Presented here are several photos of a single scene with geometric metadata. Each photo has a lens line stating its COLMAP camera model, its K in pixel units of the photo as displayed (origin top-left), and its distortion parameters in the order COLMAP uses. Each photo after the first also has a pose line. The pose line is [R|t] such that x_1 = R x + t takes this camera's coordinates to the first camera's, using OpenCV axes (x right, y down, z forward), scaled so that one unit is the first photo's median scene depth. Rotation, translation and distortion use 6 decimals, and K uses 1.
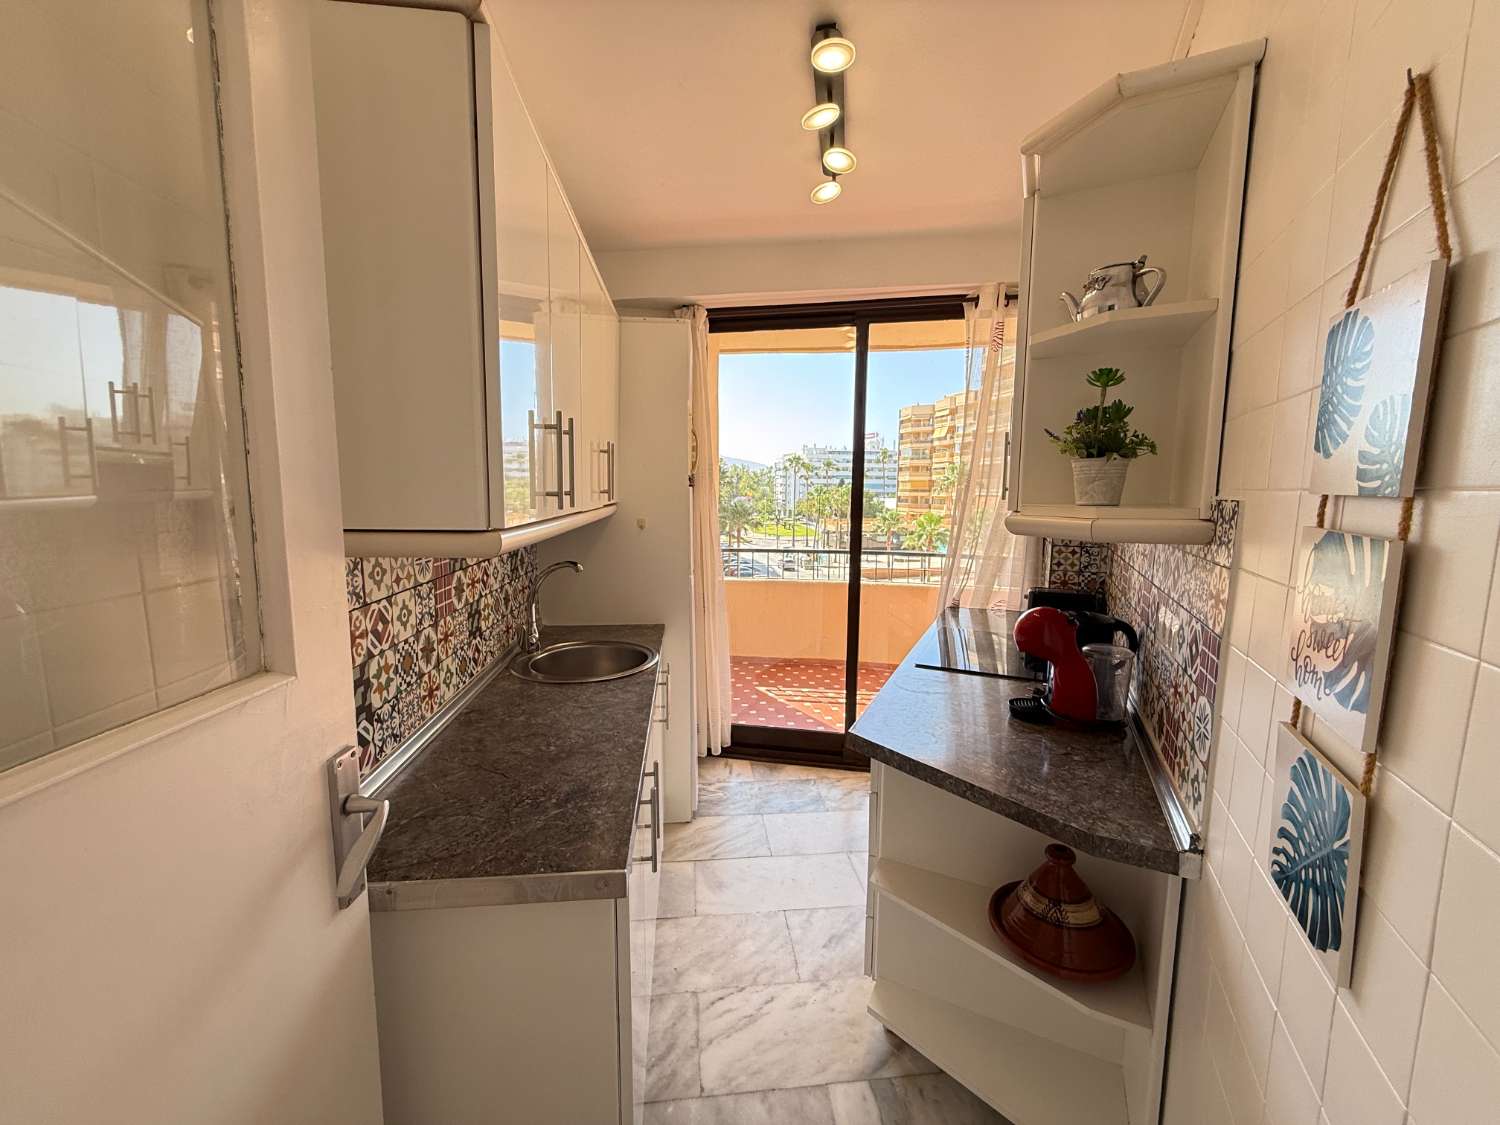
lens RADIAL K [[600.1, 0, 753.2], [0, 600.1, 557.7], [0, 0, 1]] dist [-0.001141, 0.000418]
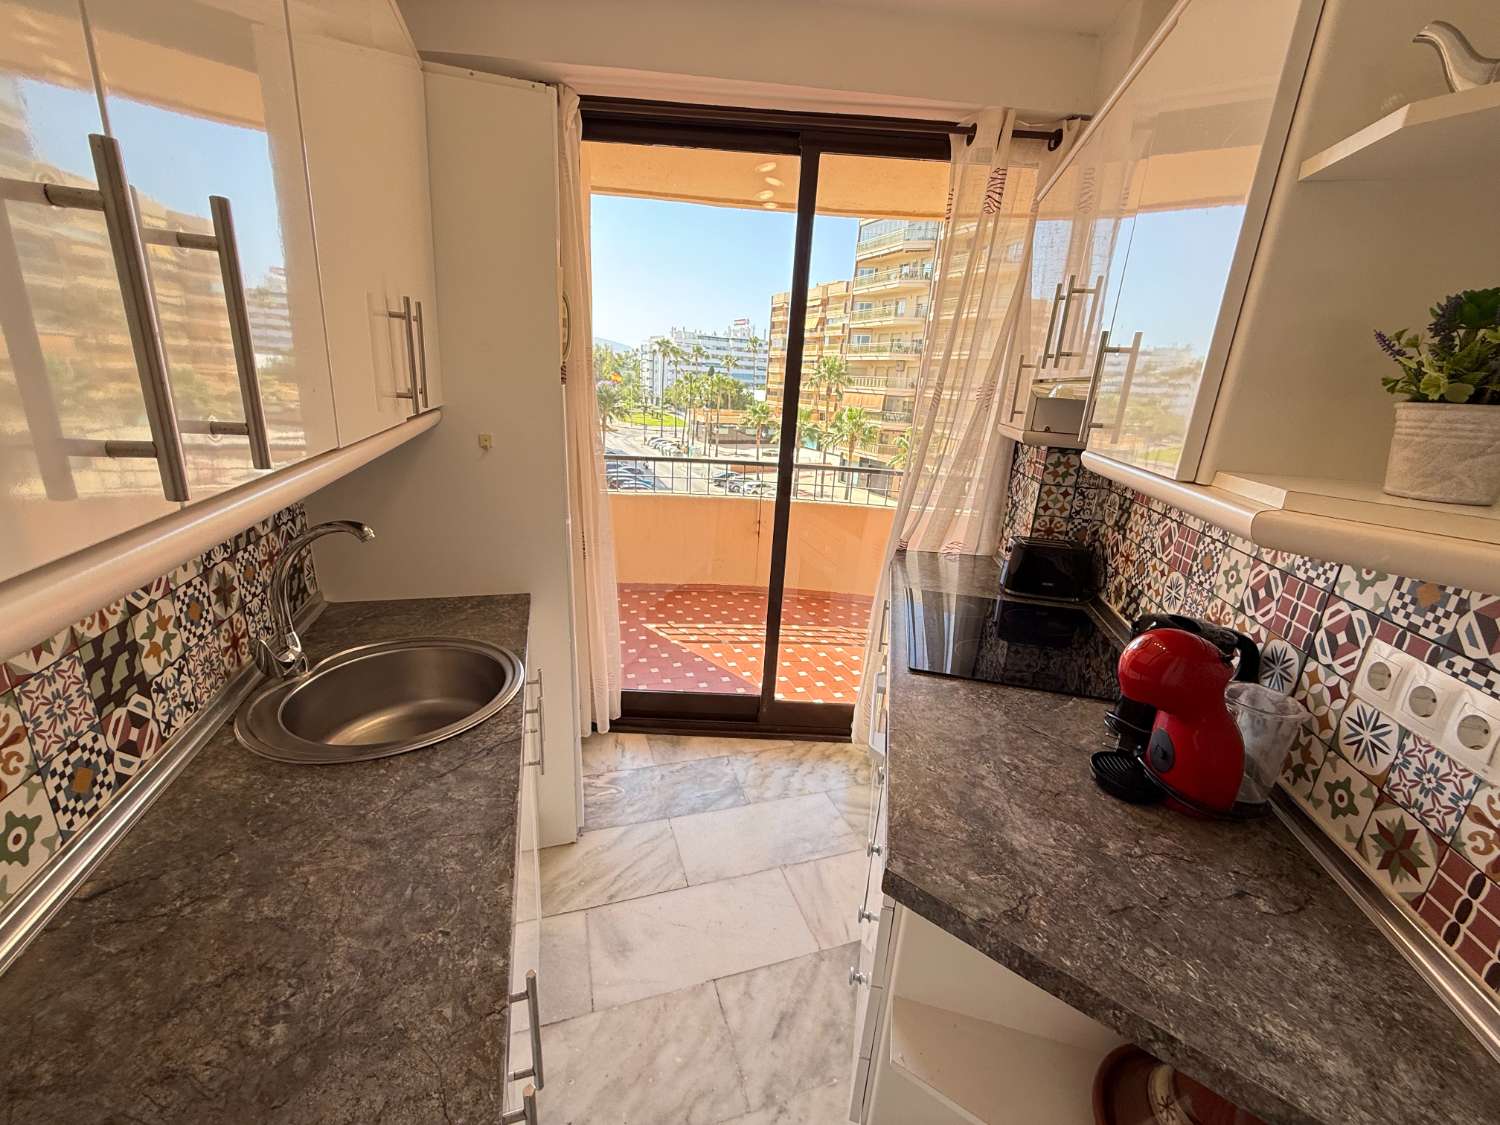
lens RADIAL K [[600.1, 0, 748.9], [0, 600.1, 562.3], [0, 0, 1]] dist [-0.001141, 0.000418]
pose [[0.977818, -0.011325, 0.209151, -0.063535], [-0.027644, 0.982825, 0.182458, -0.071926], [-0.207626, -0.184192, 0.960711, 0.407555]]
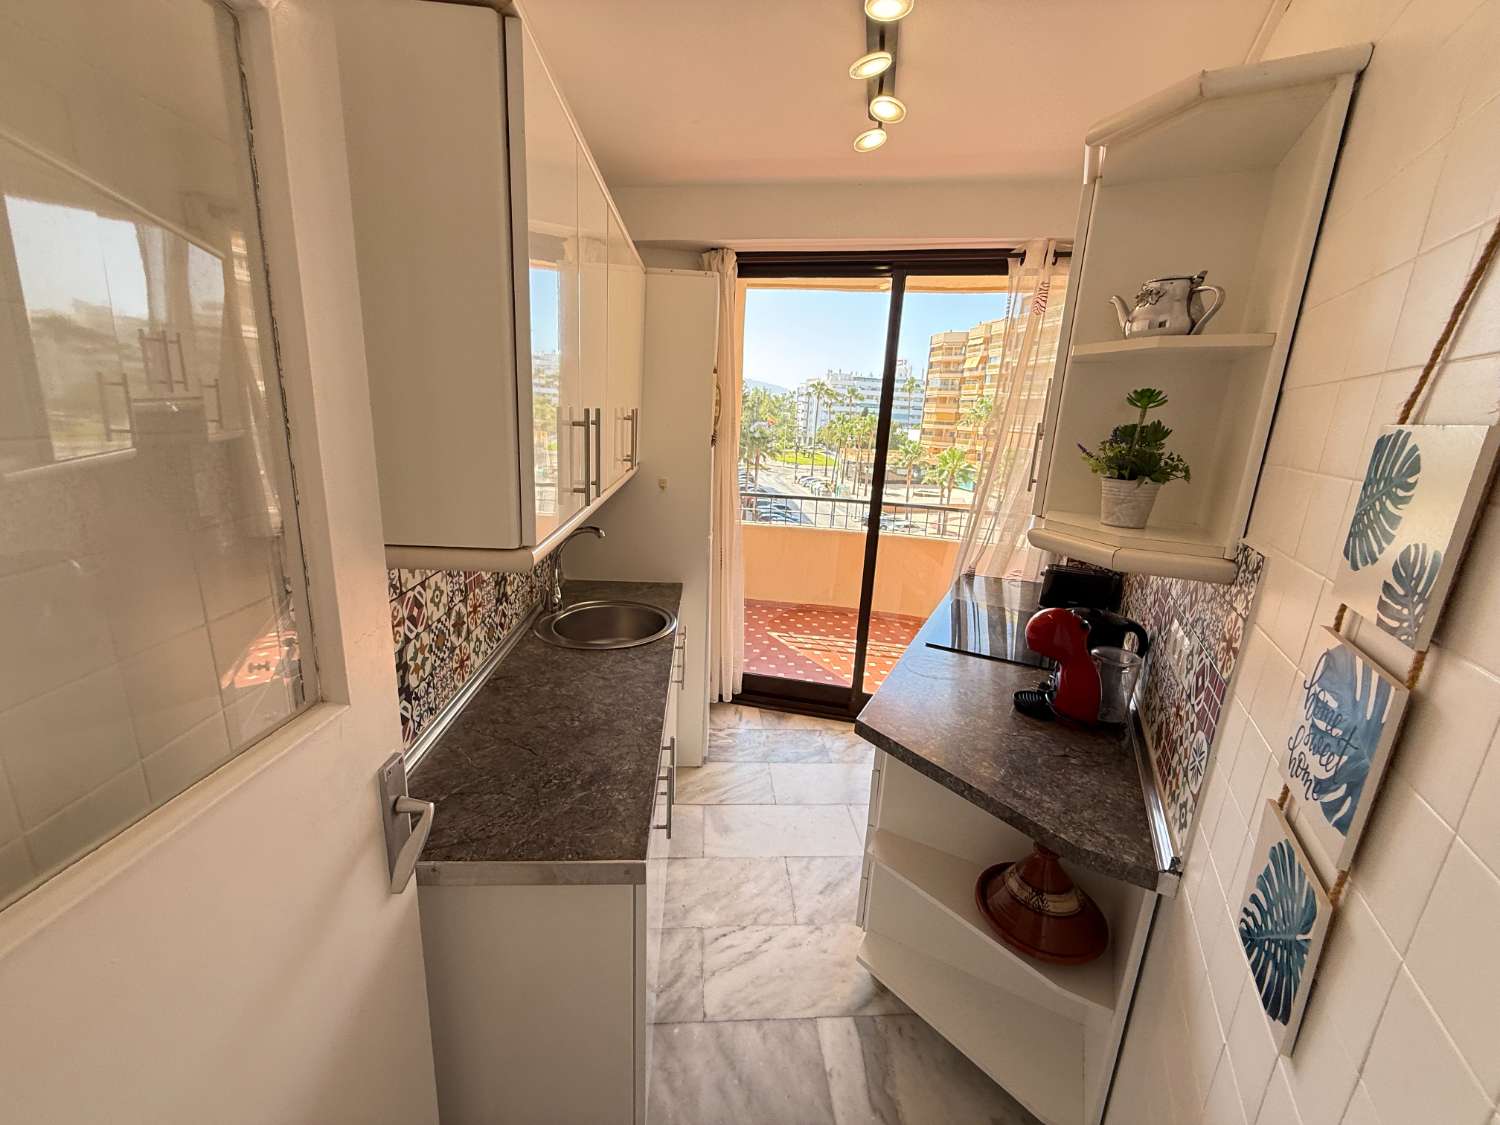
lens RADIAL K [[600.1, 0, 752.6], [0, 600.1, 559.3], [0, 0, 1]] dist [-0.001141, 0.000418]
pose [[0.998515, 0.048850, -0.024106, -0.007754], [-0.045500, 0.991234, 0.124038, -0.082373], [0.029954, -0.122757, 0.991985, -0.007581]]
